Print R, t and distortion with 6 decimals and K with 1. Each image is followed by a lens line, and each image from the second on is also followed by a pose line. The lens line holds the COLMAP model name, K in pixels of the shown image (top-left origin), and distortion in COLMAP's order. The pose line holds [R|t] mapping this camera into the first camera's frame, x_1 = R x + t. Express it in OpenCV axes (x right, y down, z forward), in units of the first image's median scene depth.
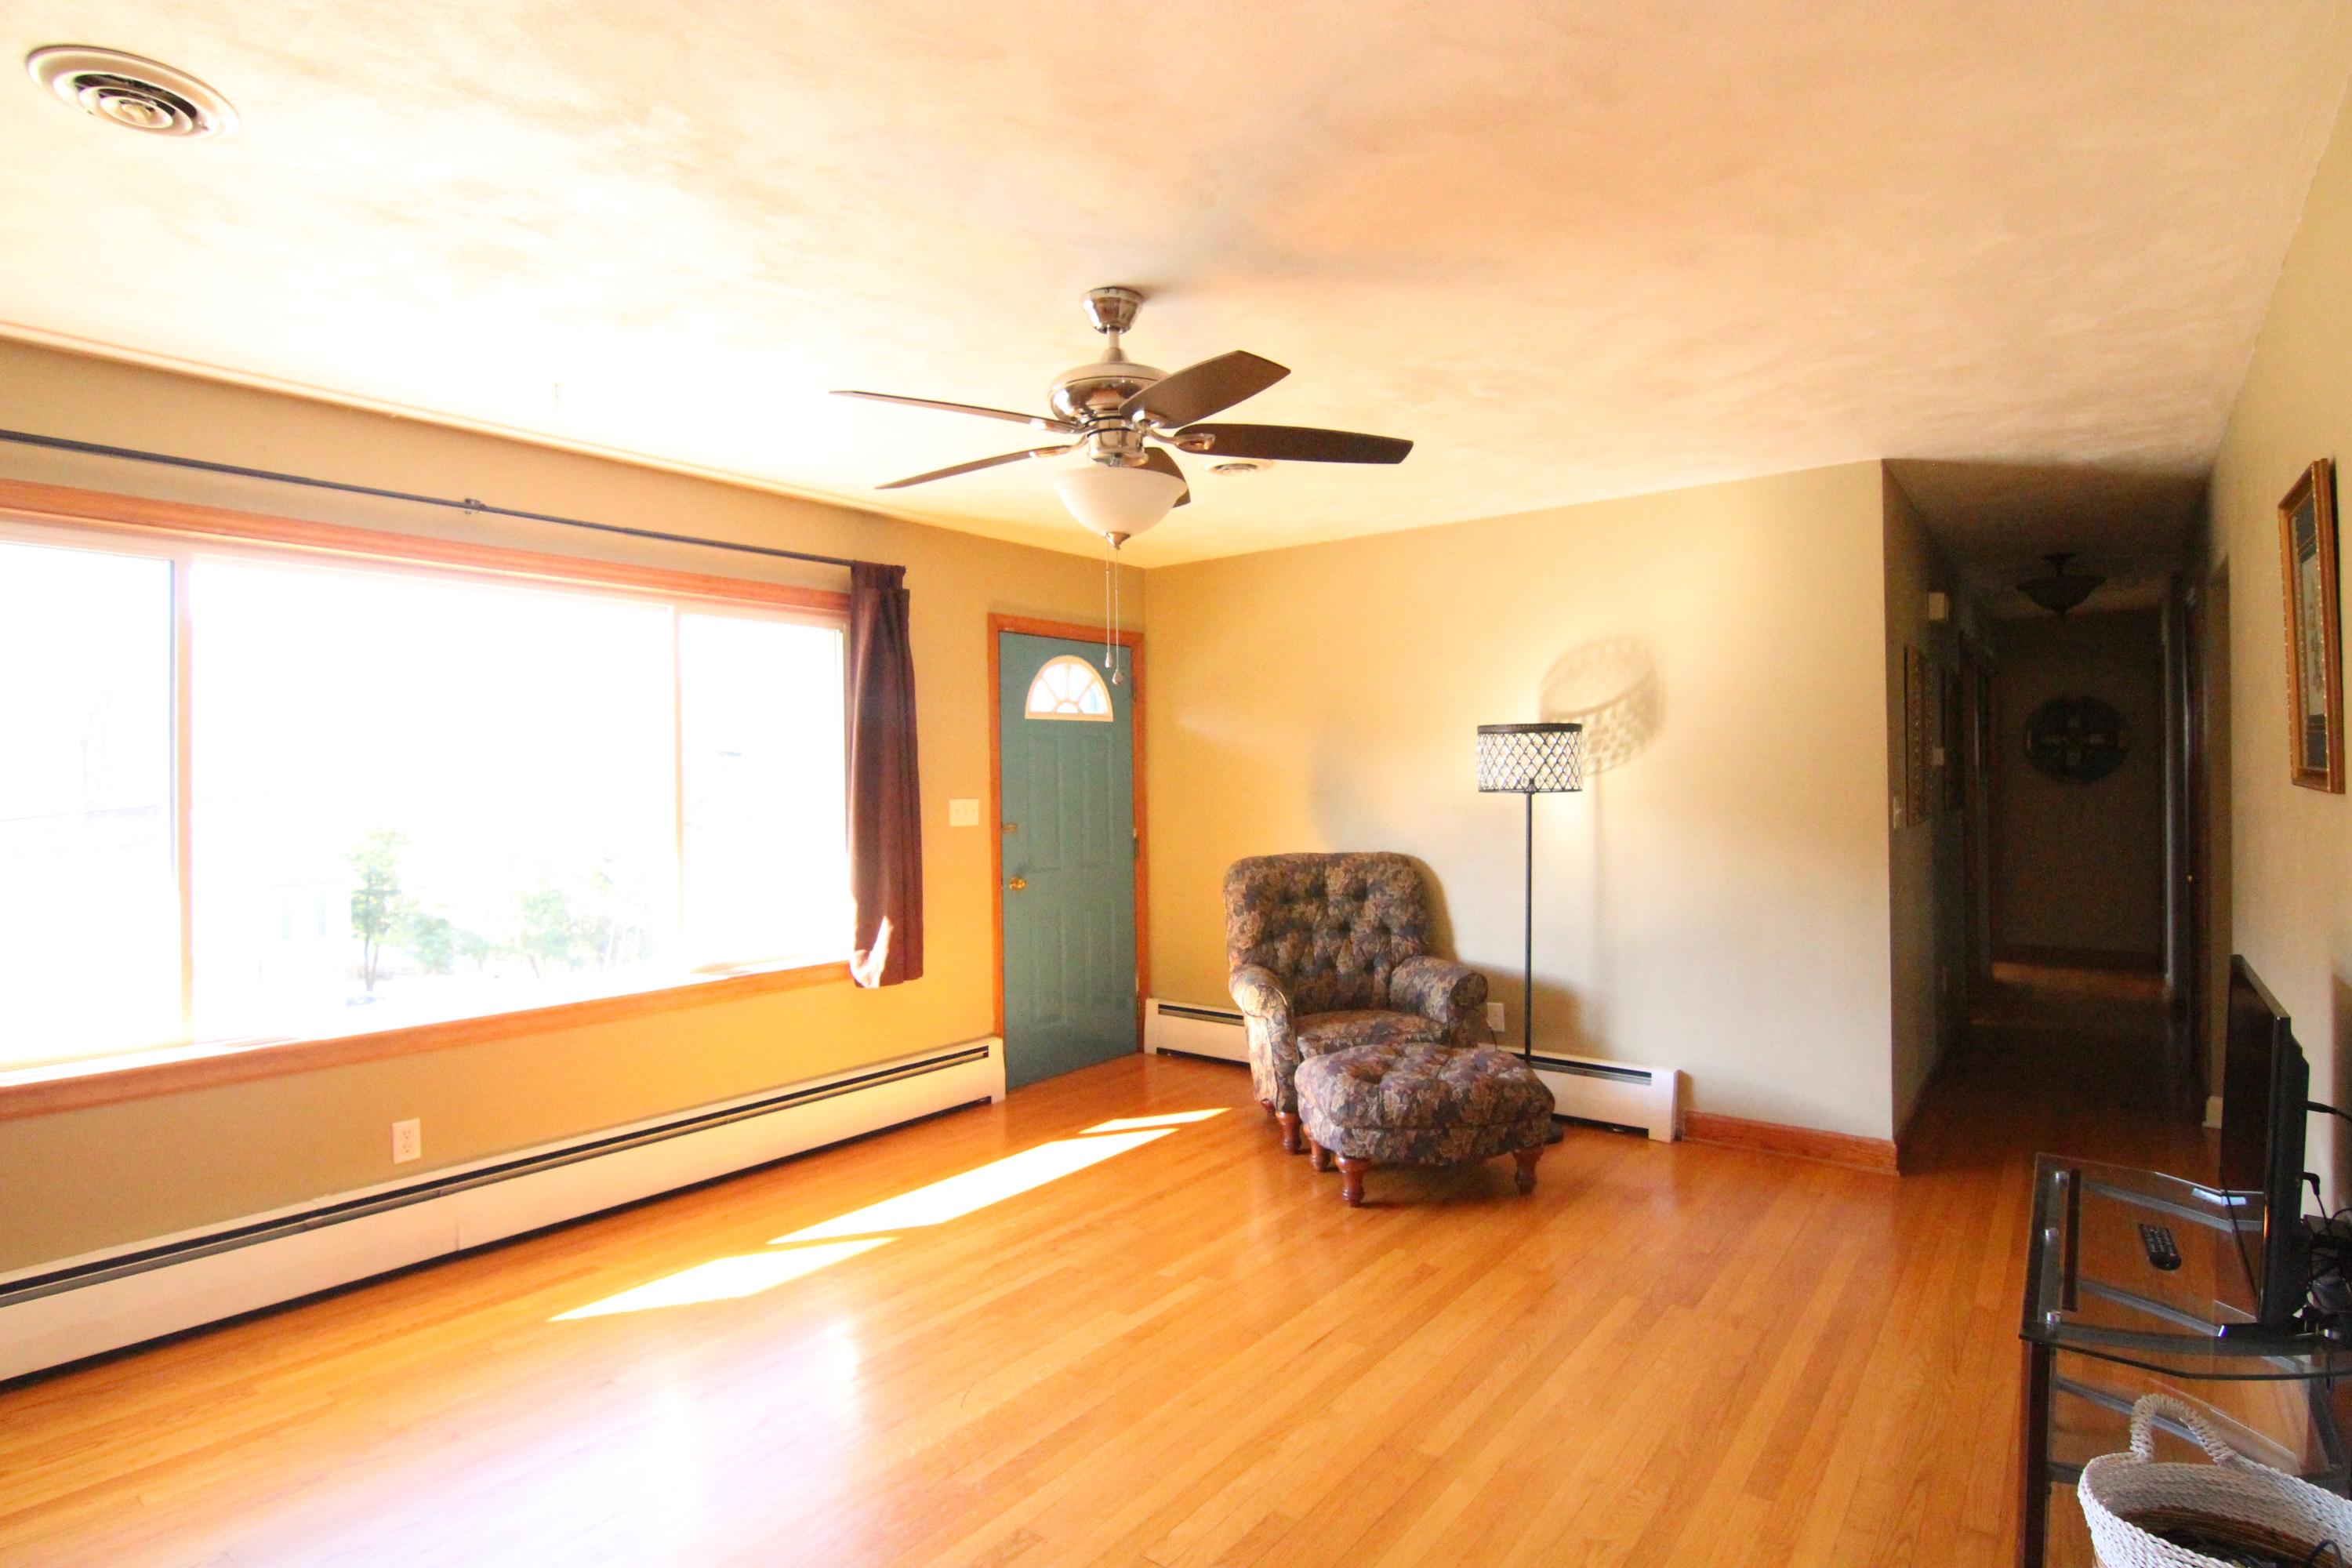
lens RADIAL K [[1196.1, 0, 1169.6], [0, 1196.1, 776.5], [0, 0, 1]] dist [-0.006058, -0.010156]
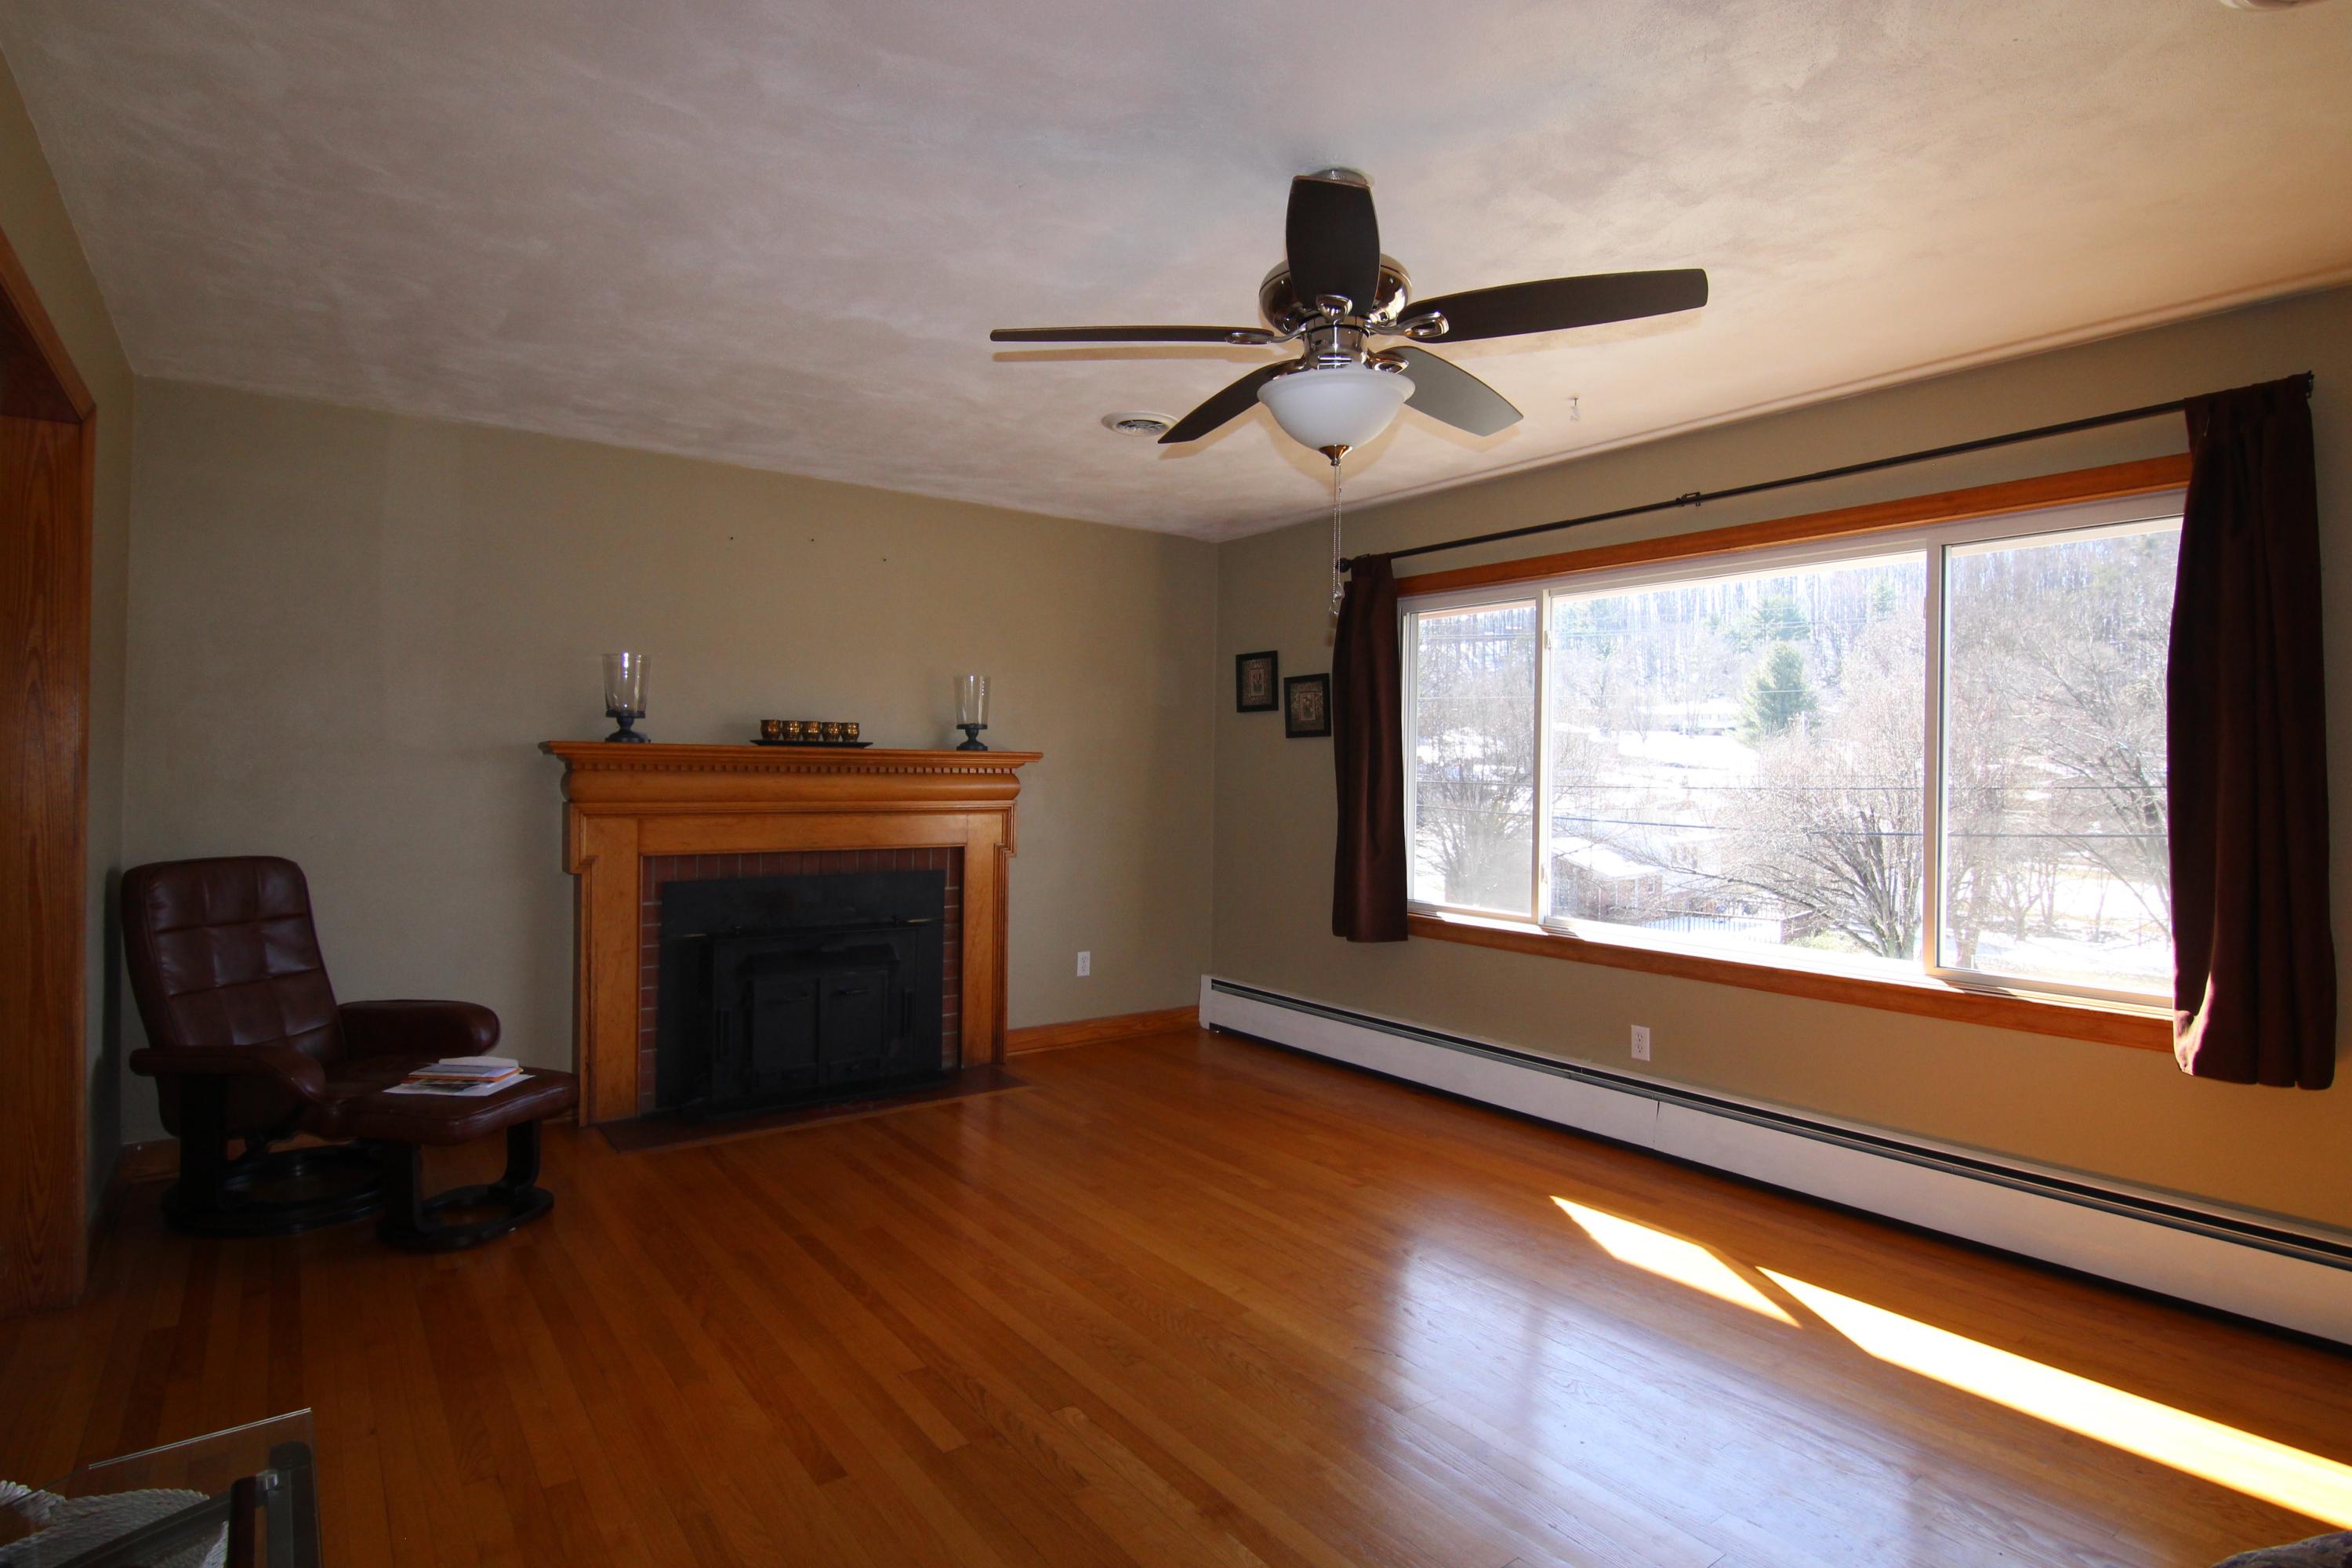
lens RADIAL K [[1196.1, 0, 1166.9], [0, 1196.1, 775.4], [0, 0, 1]] dist [-0.006058, -0.010156]
pose [[-0.270191, 0.017576, -0.962646, 0.493151], [0.000460, 0.999836, 0.018126, 0.008232], [0.962807, 0.004455, -0.270155, 0.646802]]
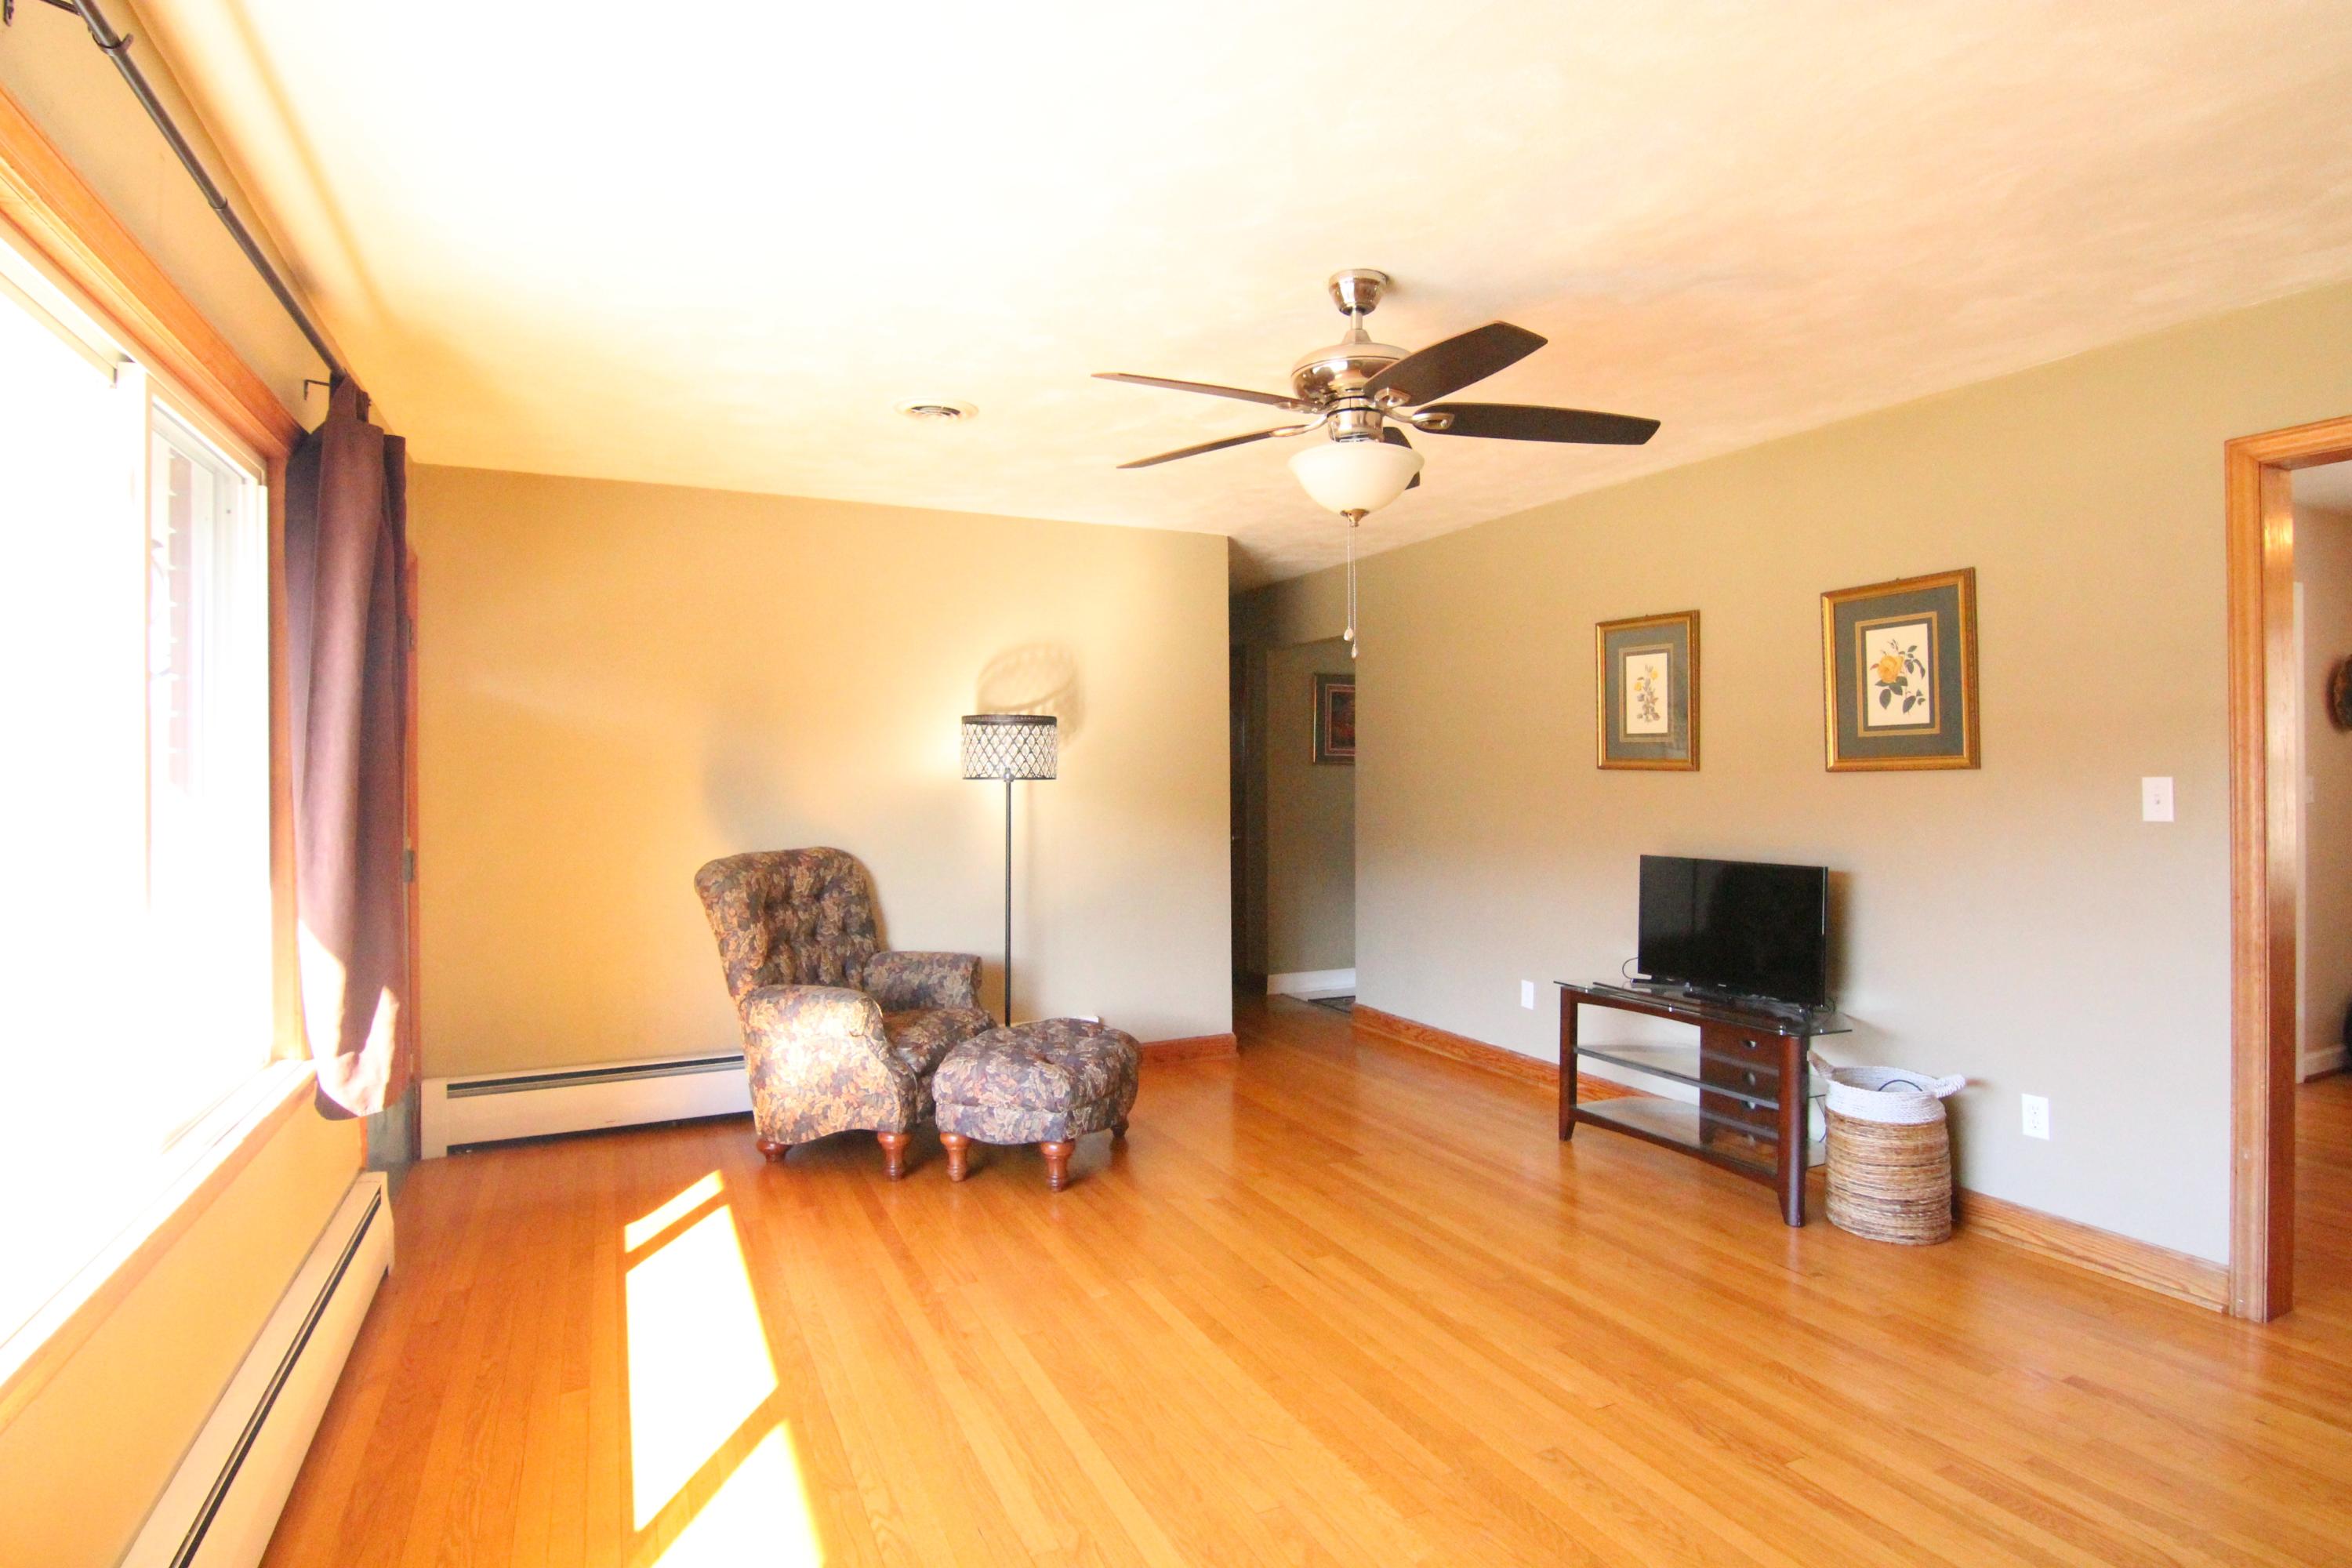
lens RADIAL K [[1196.1, 0, 1180.2], [0, 1196.1, 774.4], [0, 0, 1]] dist [-0.006058, -0.010156]
pose [[0.441106, 0.007792, 0.897421, -0.589724], [0.000422, 0.999960, -0.008890, 0.017997], [-0.897455, 0.004300, 0.441085, 0.395130]]
